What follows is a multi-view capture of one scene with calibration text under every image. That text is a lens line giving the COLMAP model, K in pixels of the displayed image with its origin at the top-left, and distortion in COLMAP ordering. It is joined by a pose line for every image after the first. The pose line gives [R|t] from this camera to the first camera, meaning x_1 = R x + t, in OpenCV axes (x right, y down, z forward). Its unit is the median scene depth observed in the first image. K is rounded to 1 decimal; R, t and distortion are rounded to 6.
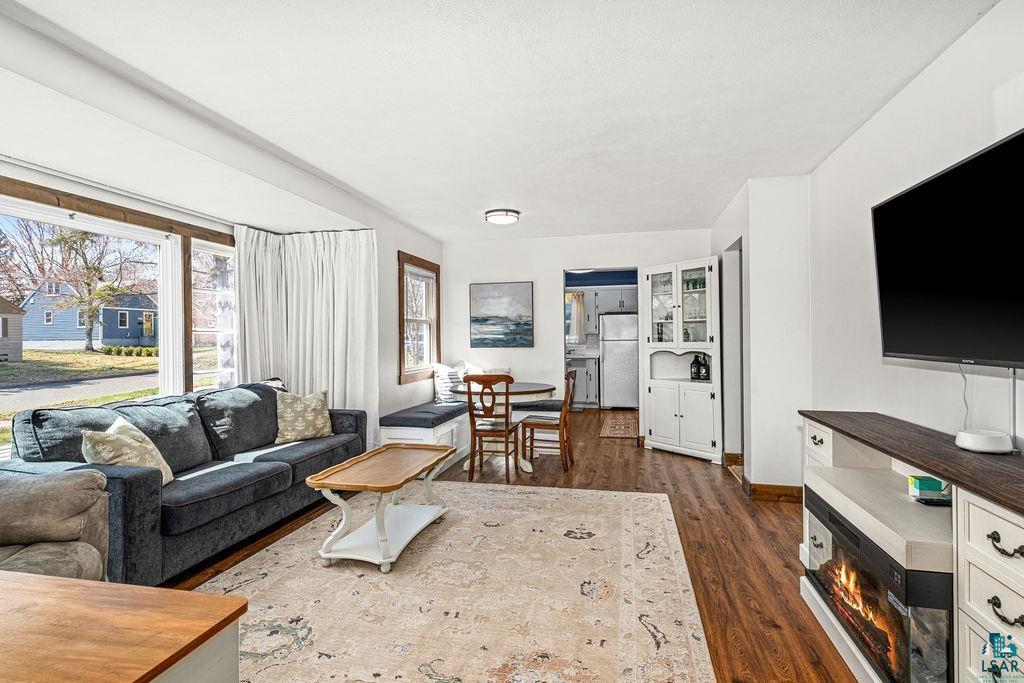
lens RADIAL K [[506.2, 0, 509.8], [0, 506.2, 340.0], [0, 0, 1]] dist [0.010711, -0.002237]
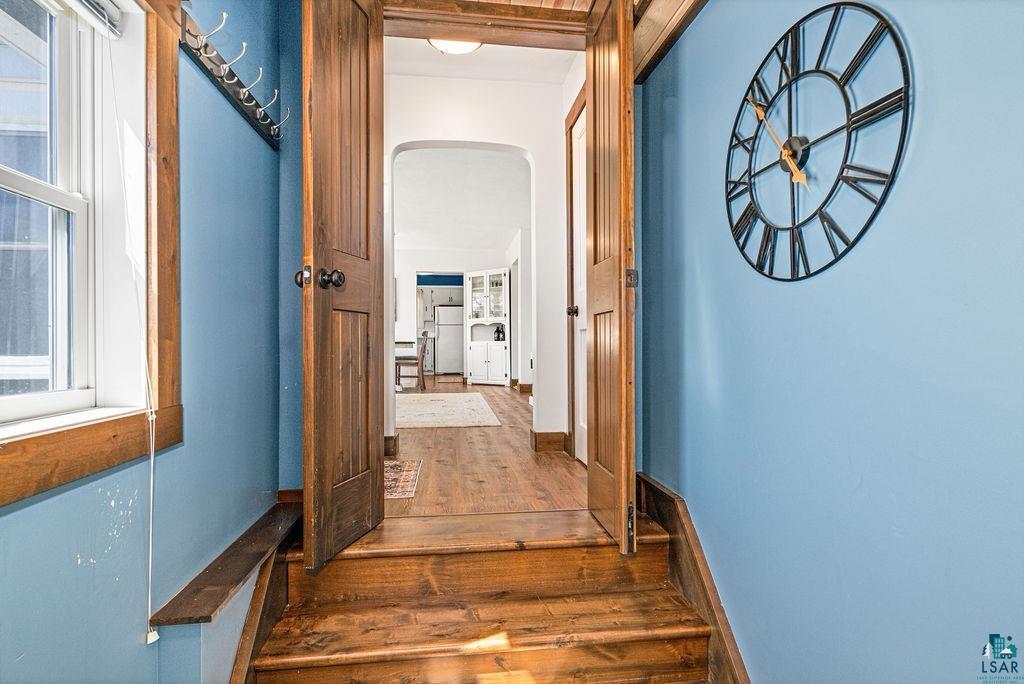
lens RADIAL K [[506.2, 0, 508.2], [0, 506.2, 343.2], [0, 0, 1]] dist [0.010711, -0.002237]
pose [[0.939663, 0.007409, 0.342021, -0.155591], [-0.004148, 0.999939, -0.010264, 0.091643], [-0.342076, 0.008226, 0.939636, -0.529973]]
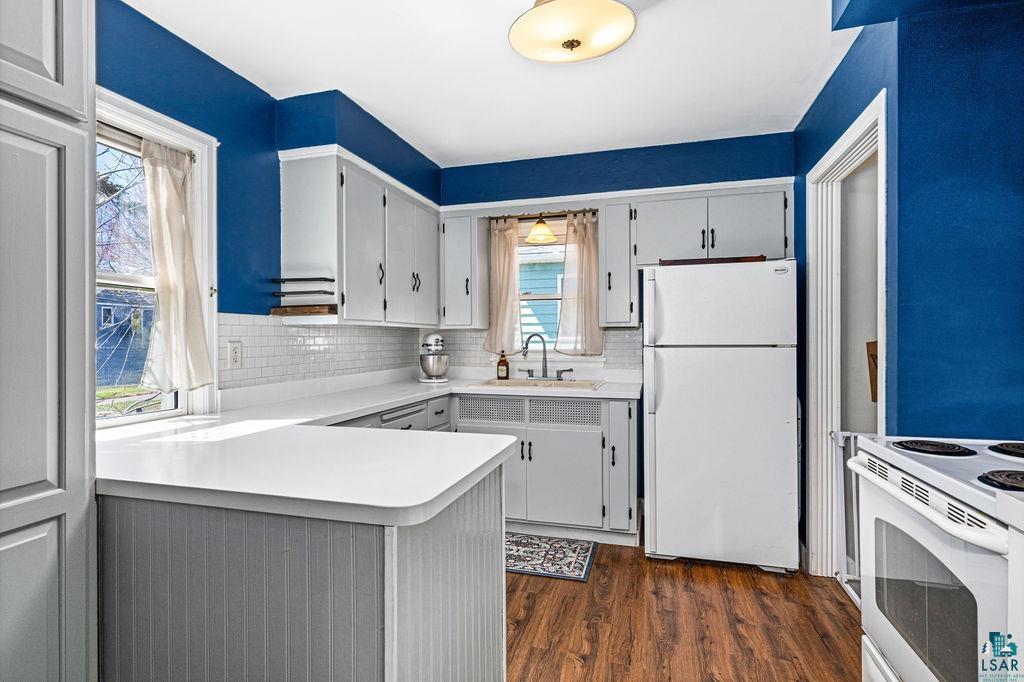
lens RADIAL K [[506.2, 0, 513.0], [0, 506.2, 342.8], [0, 0, 1]] dist [0.010711, -0.002237]
pose [[0.998721, 0.010357, -0.049479, 0.158999], [-0.010317, 0.999946, 0.001077, -0.000676], [0.049488, -0.000565, 0.998775, 0.967148]]
